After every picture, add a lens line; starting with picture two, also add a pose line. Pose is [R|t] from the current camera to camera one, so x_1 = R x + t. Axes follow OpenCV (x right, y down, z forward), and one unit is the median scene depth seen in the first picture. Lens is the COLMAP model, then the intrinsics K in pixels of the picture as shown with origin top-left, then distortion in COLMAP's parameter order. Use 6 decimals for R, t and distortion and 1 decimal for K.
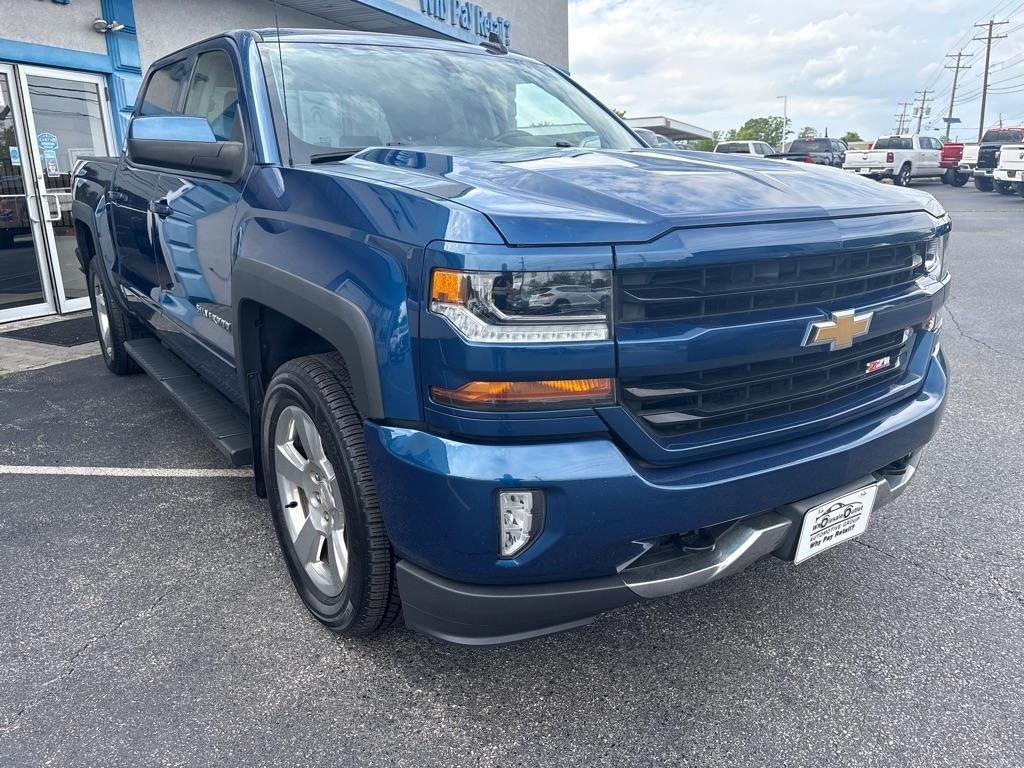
lens RADIAL K [[781.5, 0, 533.1], [0, 781.5, 379.8], [0, 0, 1]] dist [0.032643, -0.023548]
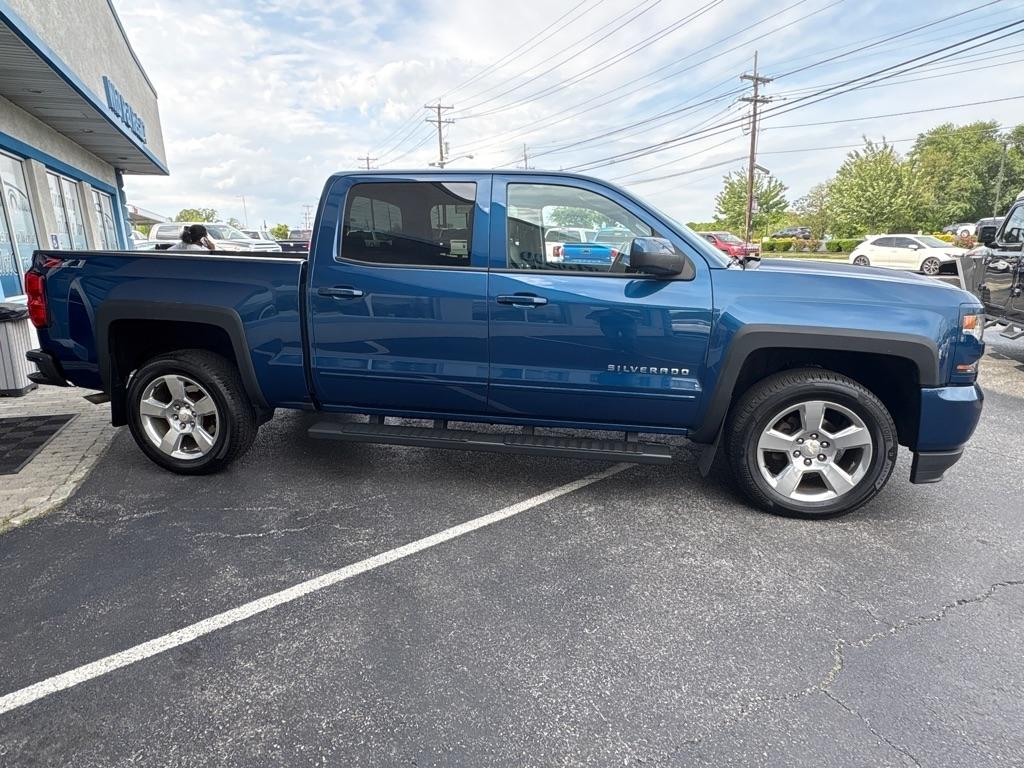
lens RADIAL K [[573.1, 0, 518.7], [0, 573.1, 387.7], [0, 0, 1]] dist [-0.006329, 0.005390]
pose [[0.711183, -0.160037, 0.684548, -0.522356], [0.177393, 0.983086, 0.045536, -0.055095], [-0.680257, 0.089050, 0.727544, 0.154471]]
